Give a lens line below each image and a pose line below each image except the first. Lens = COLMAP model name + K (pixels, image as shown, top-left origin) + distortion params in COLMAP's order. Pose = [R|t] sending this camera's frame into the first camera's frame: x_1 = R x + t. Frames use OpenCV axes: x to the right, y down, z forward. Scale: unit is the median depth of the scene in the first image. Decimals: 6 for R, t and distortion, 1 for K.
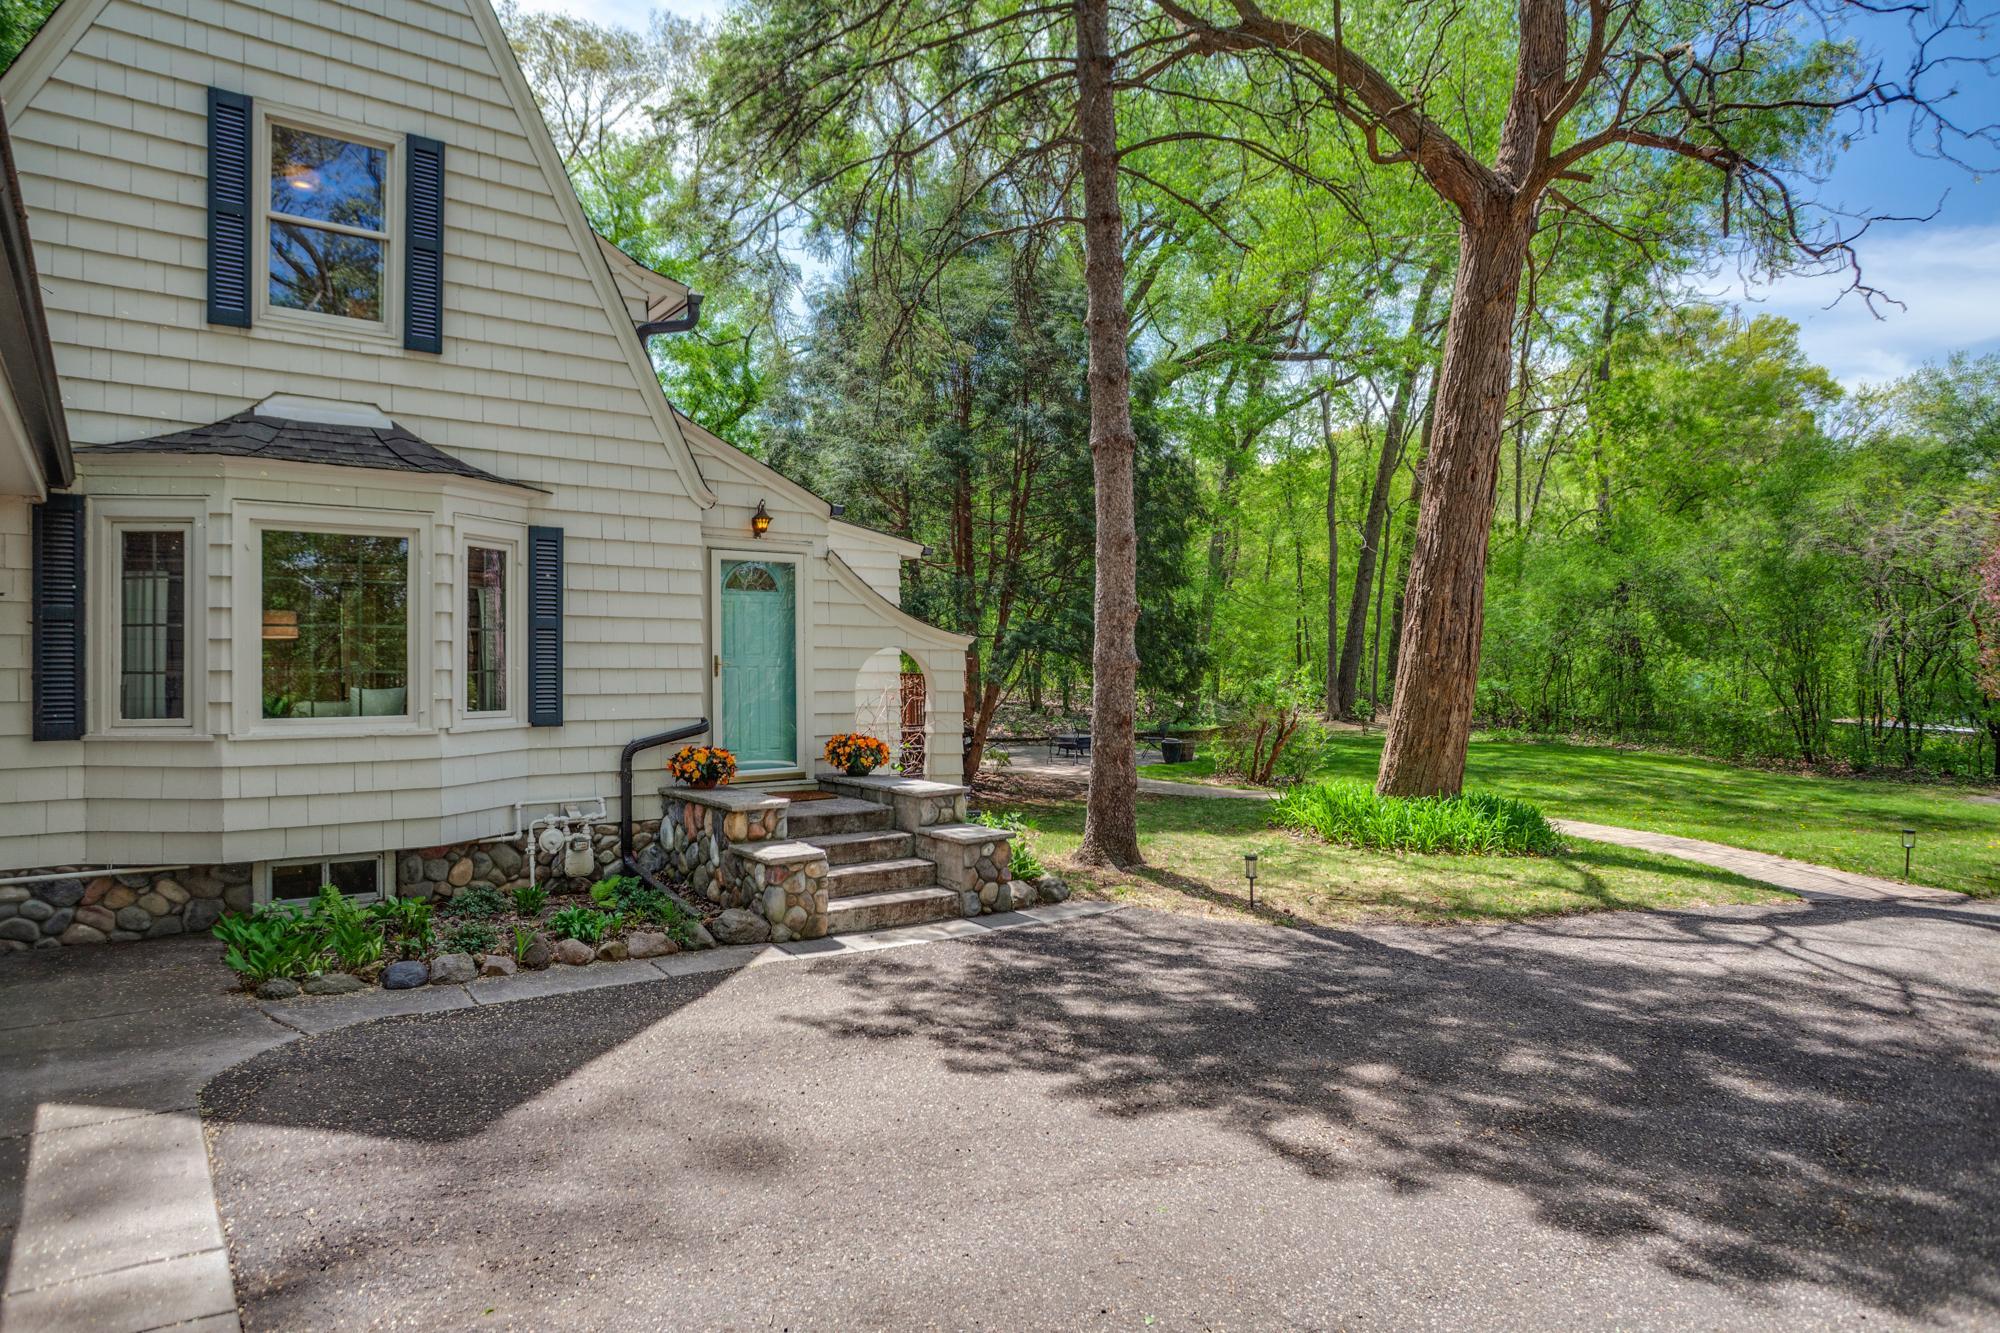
lens RADIAL K [[1209.4, 0, 994.9], [0, 1209.4, 618.2], [0, 0, 1]] dist [-0.069968, 0.024167]
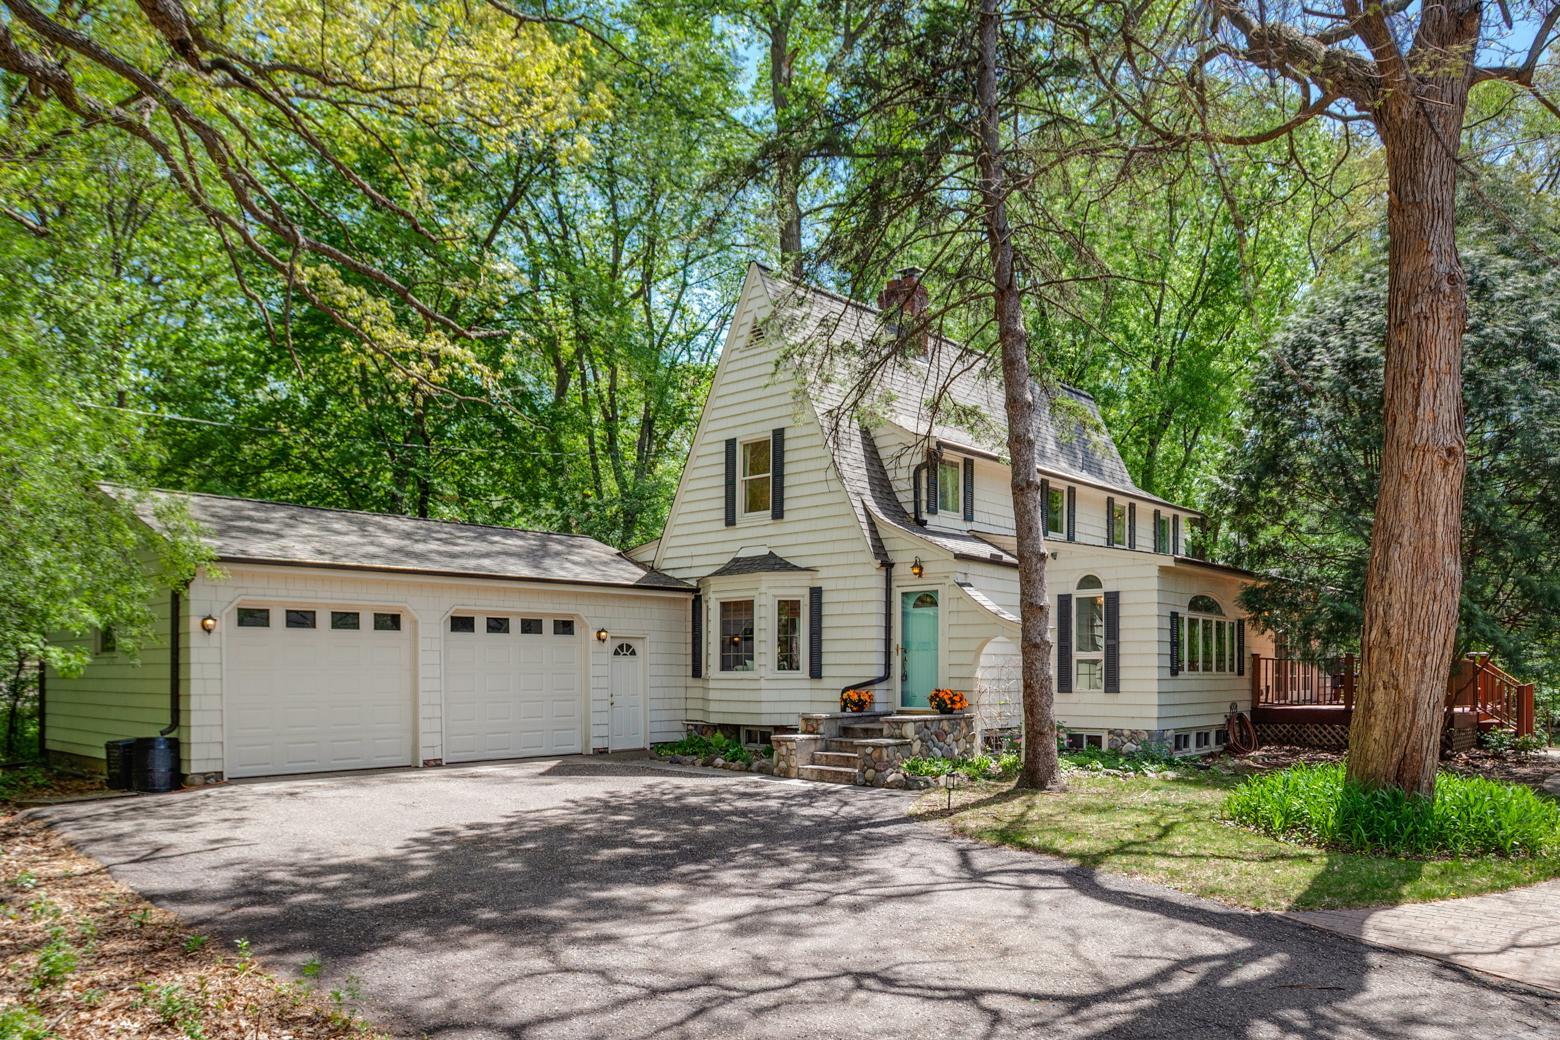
lens RADIAL K [[1113.0, 0, 780.0], [0, 1113.0, 520.0], [0, 0, 1]] dist [-0.047972, 0.071083]
pose [[0.164163, -0.125485, -0.978419, 1.883723], [0.042803, 0.991848, -0.120026, 0.050893], [0.985504, -0.022175, 0.168196, 0.686532]]
